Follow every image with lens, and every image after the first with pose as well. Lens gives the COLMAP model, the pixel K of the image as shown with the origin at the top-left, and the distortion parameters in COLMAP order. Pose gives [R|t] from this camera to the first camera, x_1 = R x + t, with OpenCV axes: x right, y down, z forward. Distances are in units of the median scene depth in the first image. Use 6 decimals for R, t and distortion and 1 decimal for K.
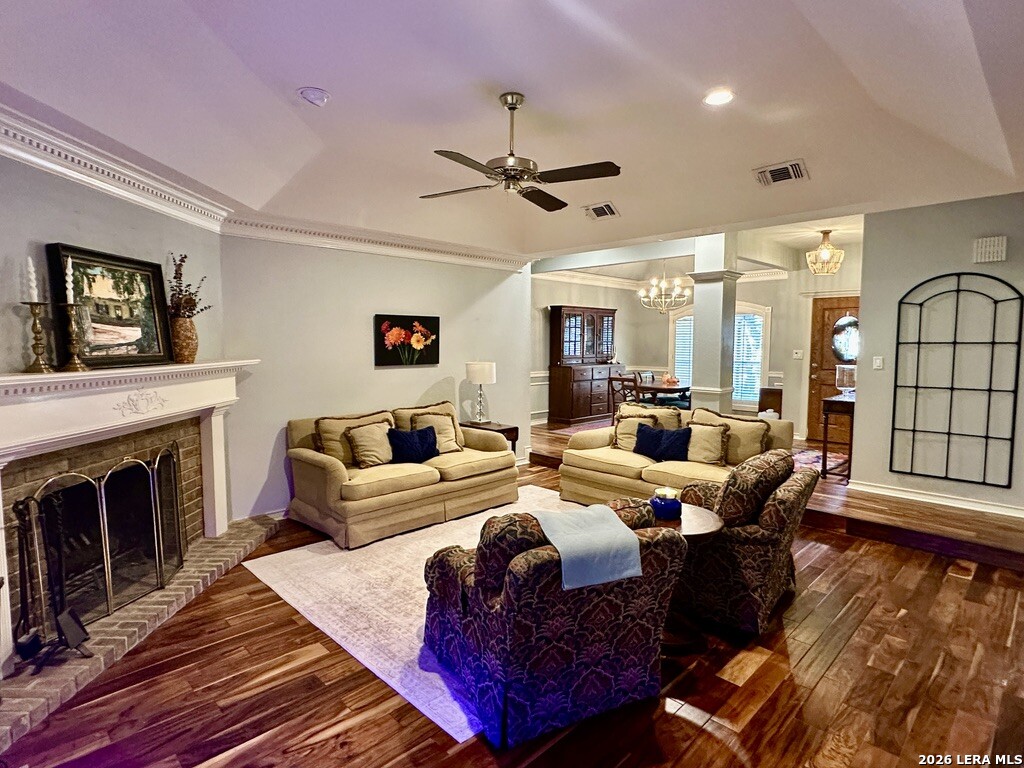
lens RADIAL K [[544.2, 0, 512.8], [0, 544.2, 387.9], [0, 0, 1]] dist [-0.003259, 0.003374]
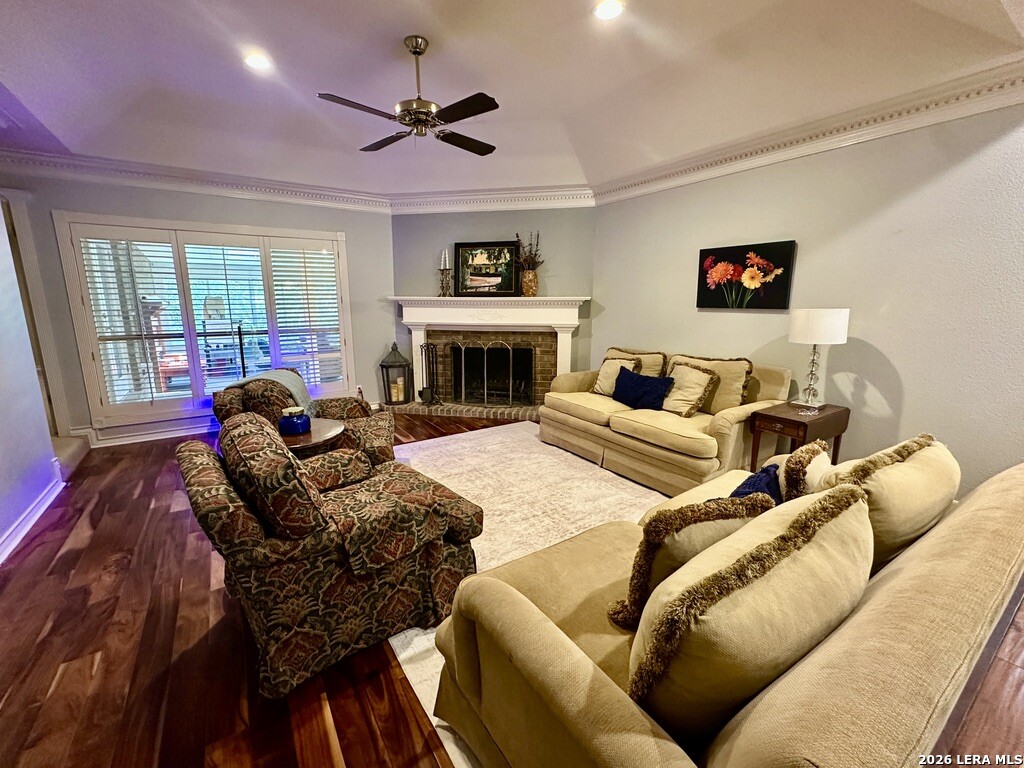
lens RADIAL K [[433.3, 0, 513.4], [0, 433.3, 384.0], [0, 0, 1]] dist [-0.005811, 0.001076]
pose [[-0.190429, 0.190365, -0.963067, 0.654099], [-0.084015, 0.974259, 0.209190, -0.049603], [0.978099, 0.120748, -0.169534, 1.009173]]
